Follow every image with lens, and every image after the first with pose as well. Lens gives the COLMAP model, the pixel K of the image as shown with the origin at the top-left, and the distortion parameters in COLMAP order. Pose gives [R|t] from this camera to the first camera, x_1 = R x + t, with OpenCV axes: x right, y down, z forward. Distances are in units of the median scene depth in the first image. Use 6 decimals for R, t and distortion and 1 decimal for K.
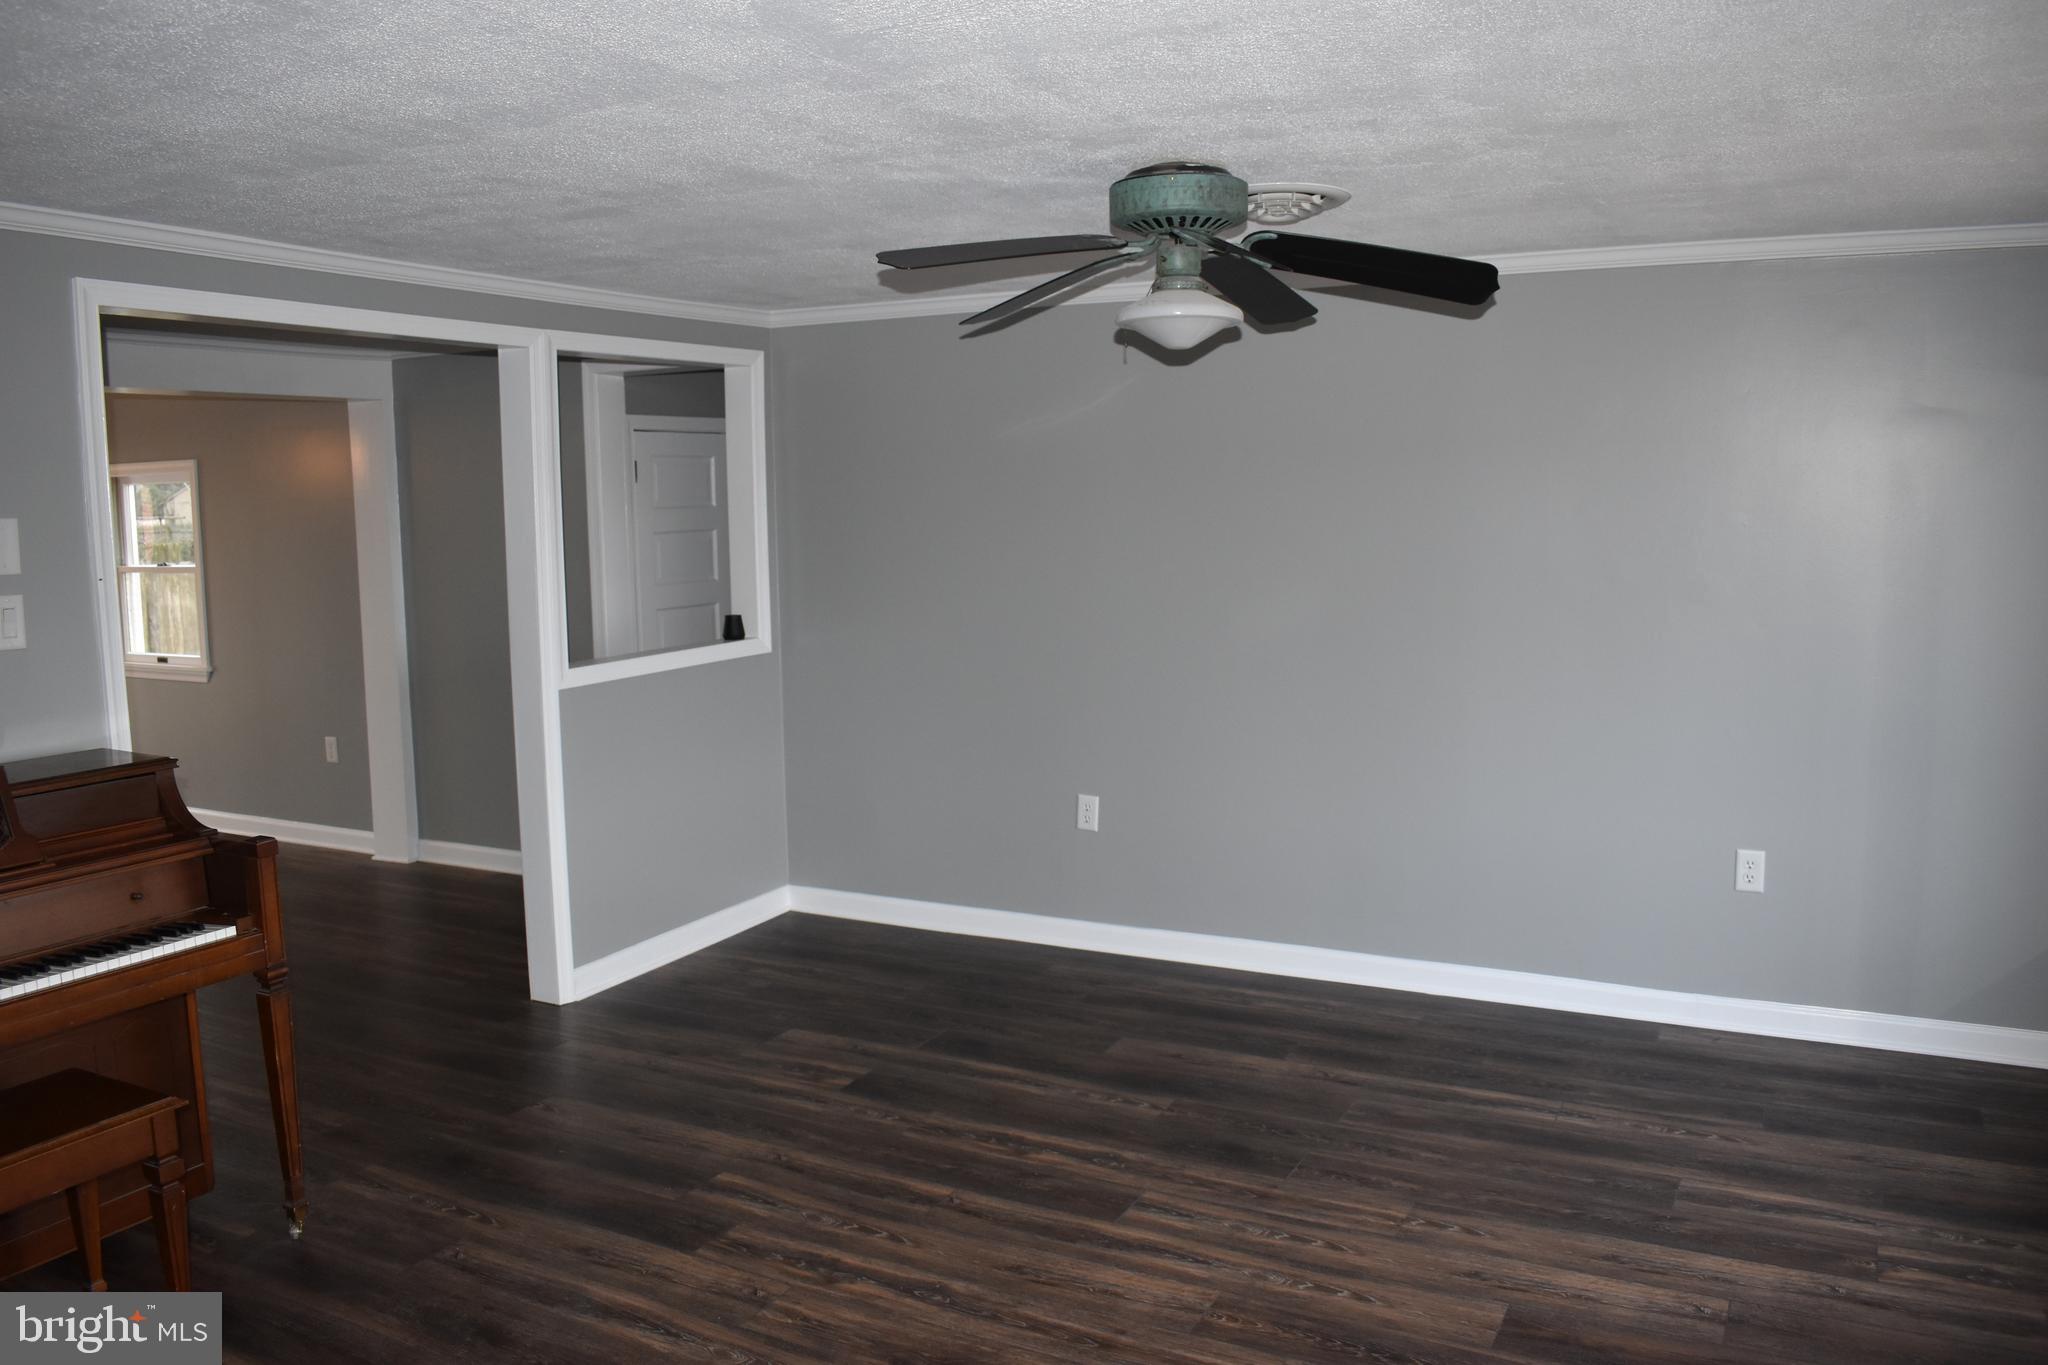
lens RADIAL K [[1597.6, 0, 1031.5], [0, 1597.6, 682.8], [0, 0, 1]] dist [-0.093174, 0.017873]
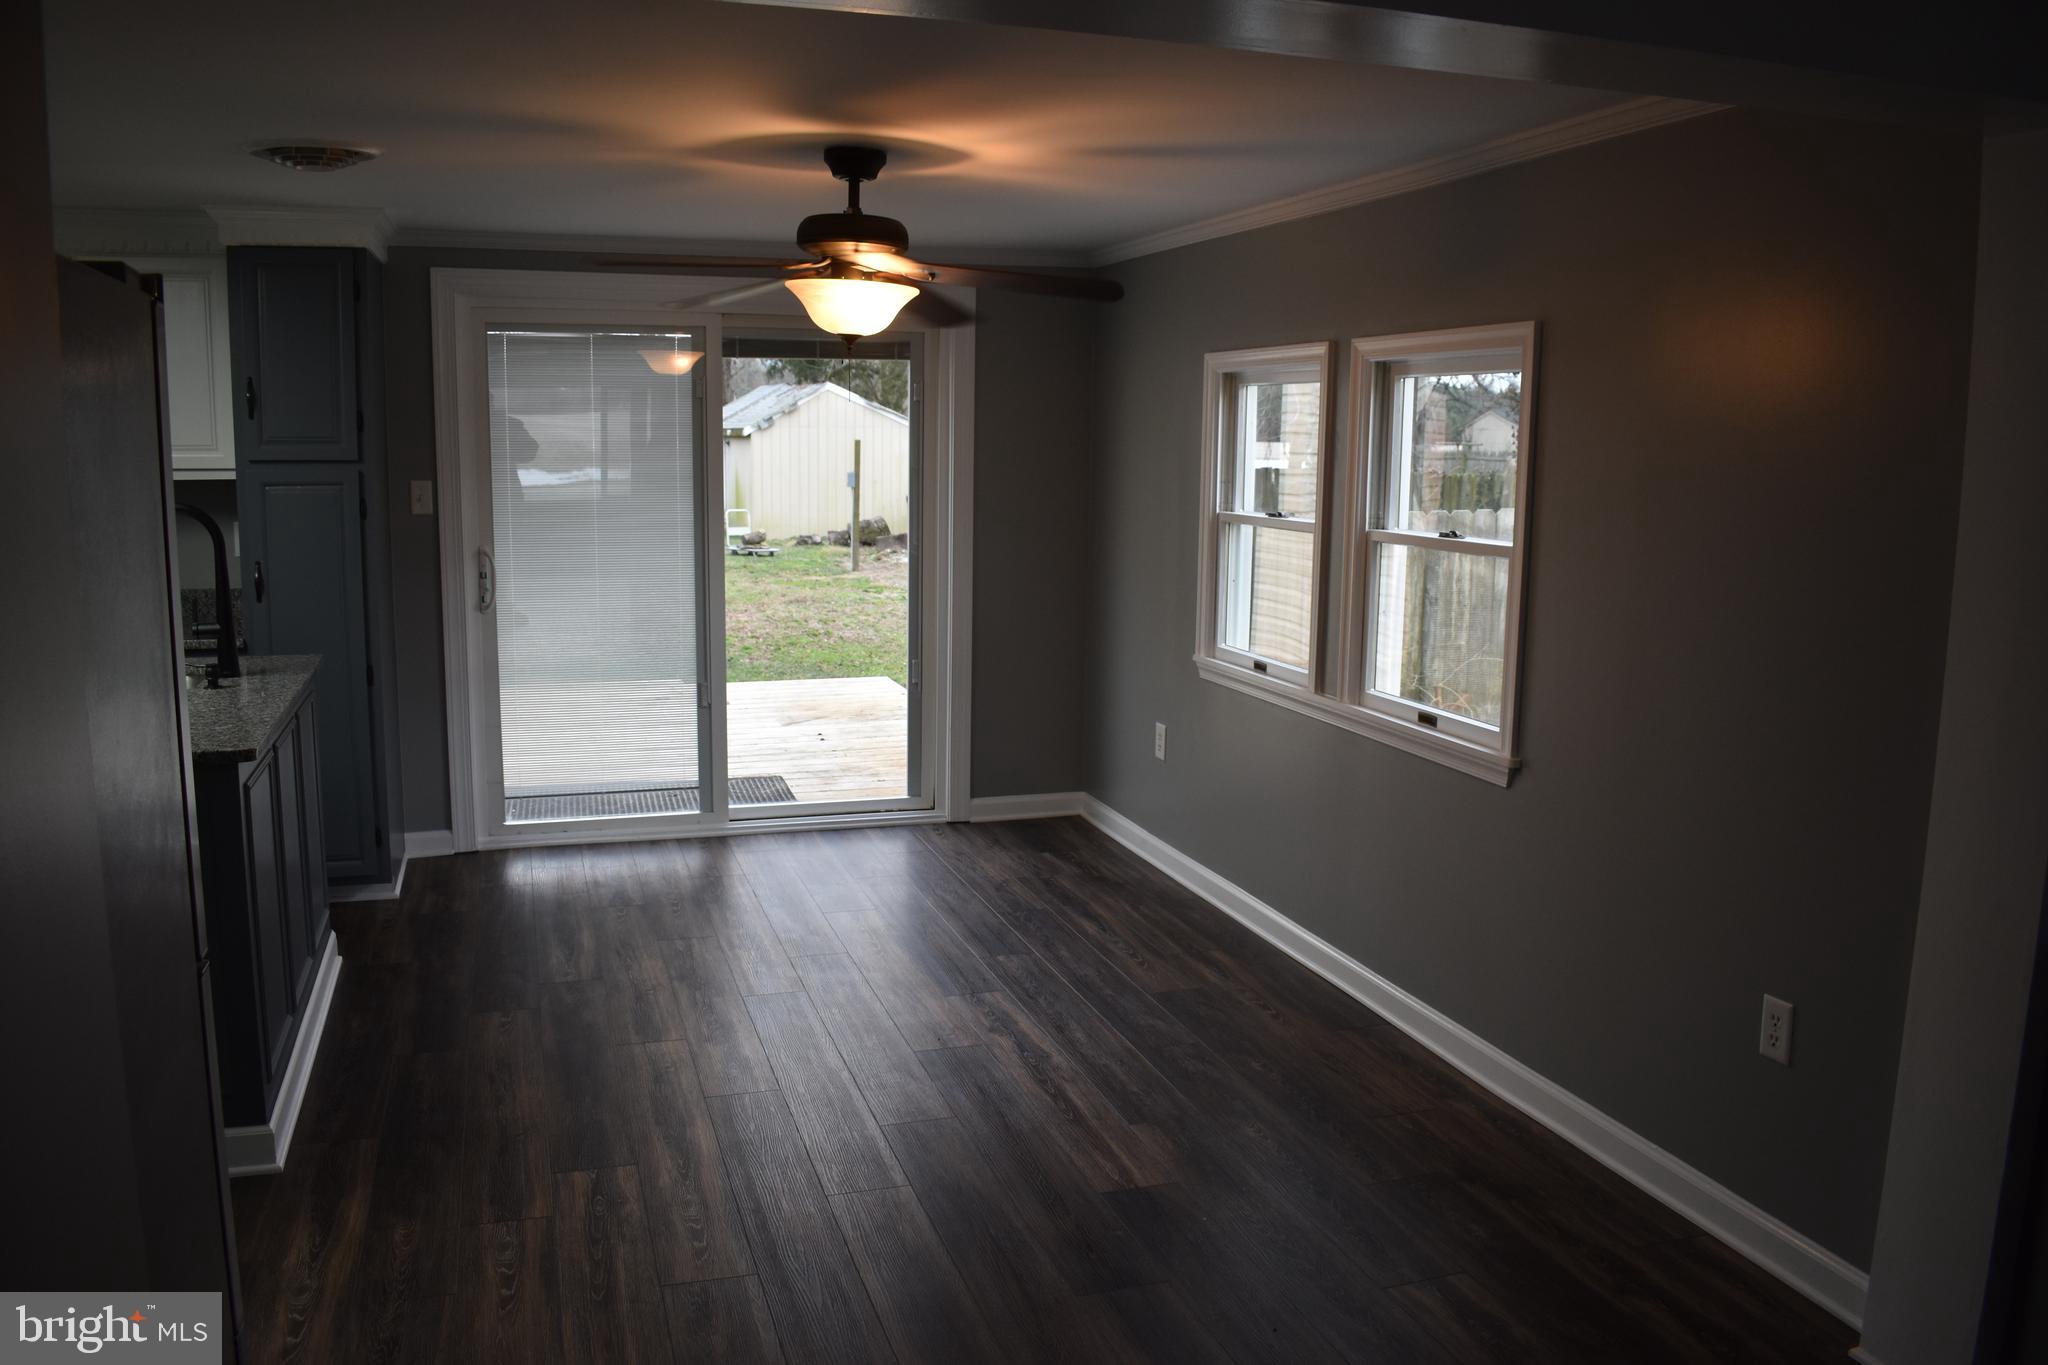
lens RADIAL K [[1597.6, 0, 1031.1], [0, 1597.6, 686.4], [0, 0, 1]] dist [-0.093174, 0.017873]
pose [[0.717727, 0.128881, -0.684294, -0.208081], [-0.099690, 0.991617, 0.082202, -0.039392], [0.689151, 0.009219, 0.724559, 0.372613]]
